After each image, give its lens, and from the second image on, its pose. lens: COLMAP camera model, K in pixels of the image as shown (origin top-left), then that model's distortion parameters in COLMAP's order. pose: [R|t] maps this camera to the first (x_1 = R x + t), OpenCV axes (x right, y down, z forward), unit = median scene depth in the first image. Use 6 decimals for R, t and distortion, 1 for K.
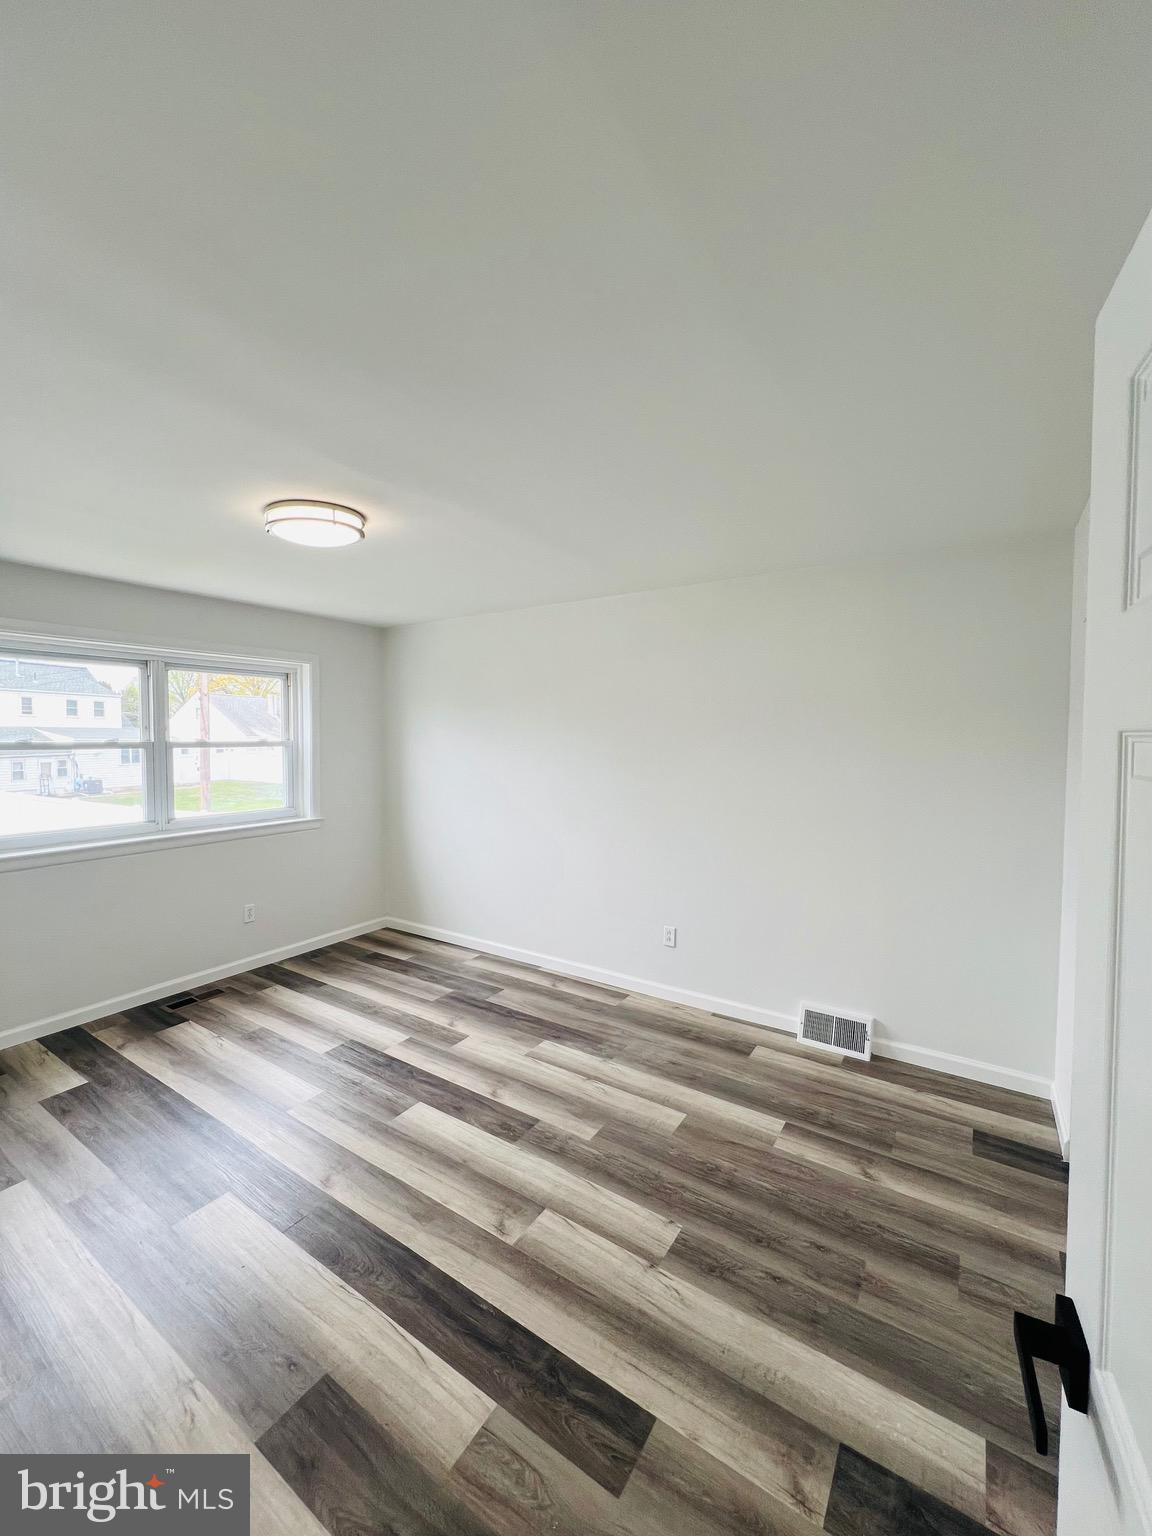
lens RADIAL K [[612.0, 0, 588.4], [0, 612.0, 766.0], [0, 0, 1]] dist [0.002056, 0.000251]
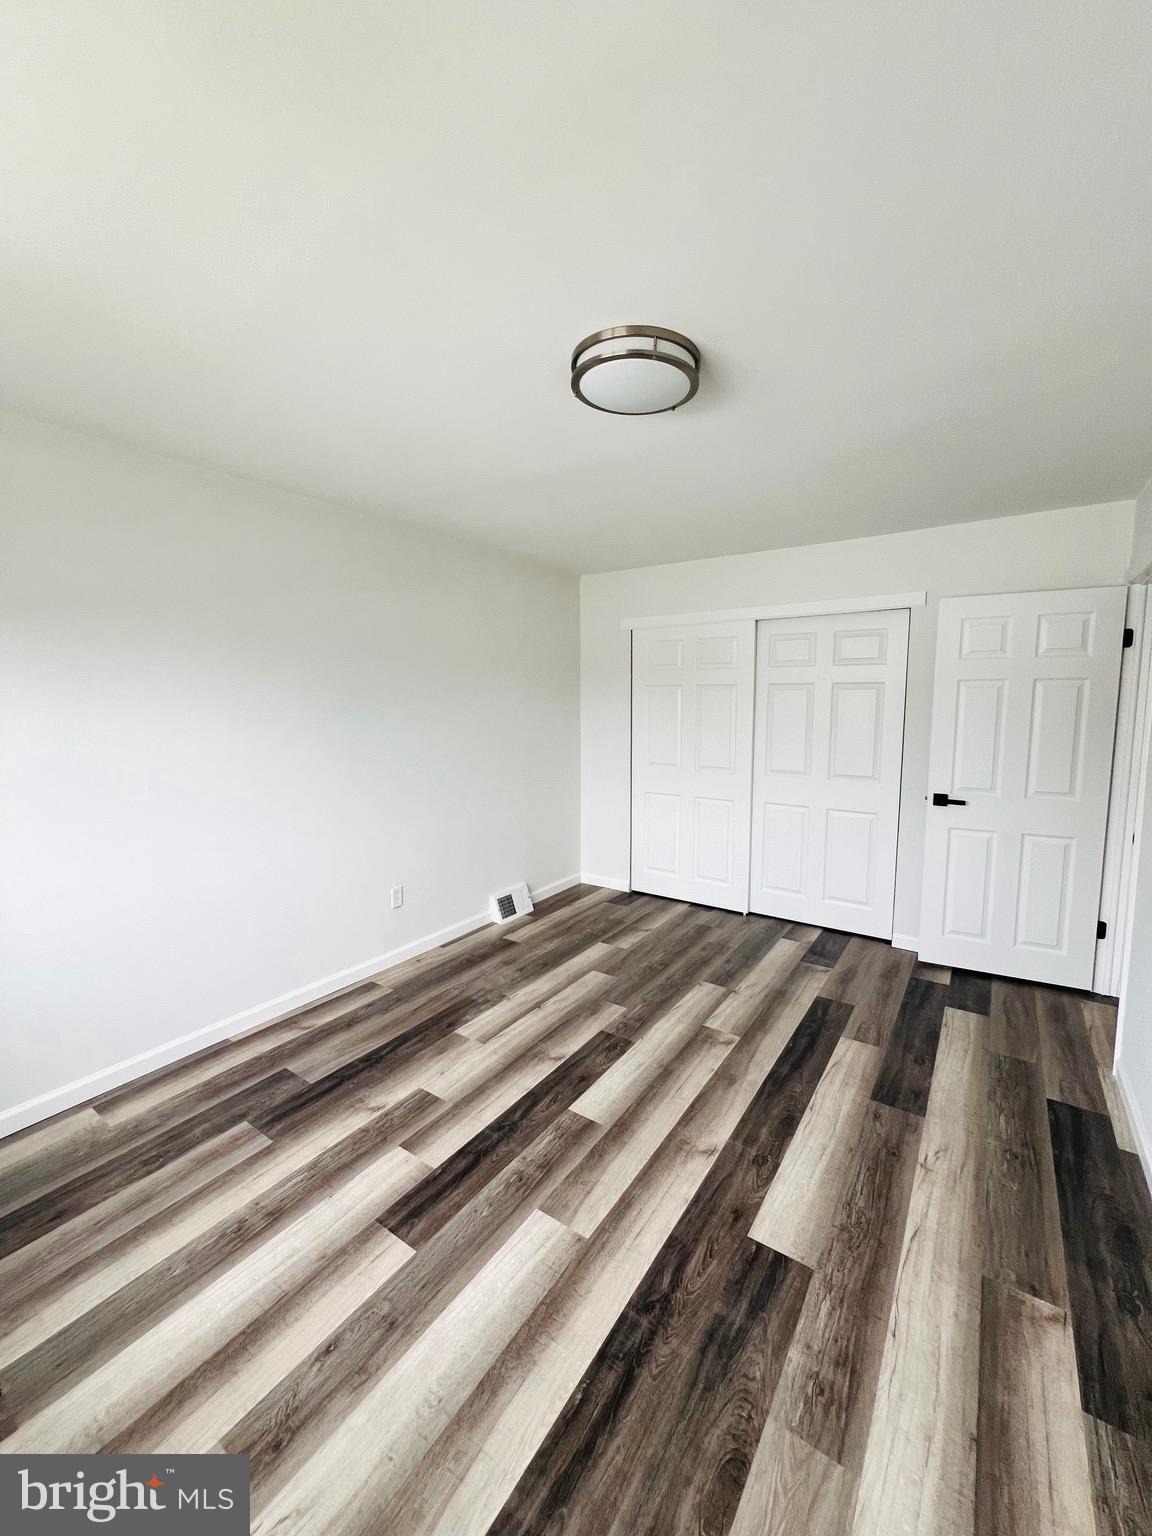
lens RADIAL K [[612.0, 0, 579.5], [0, 612.0, 765.8], [0, 0, 1]] dist [0.002056, 0.000251]
pose [[0.022024, -0.110616, 0.993619, -1.031455], [0.051422, 0.992670, 0.109370, -0.012179], [-0.998434, 0.048685, 0.027551, 0.911884]]
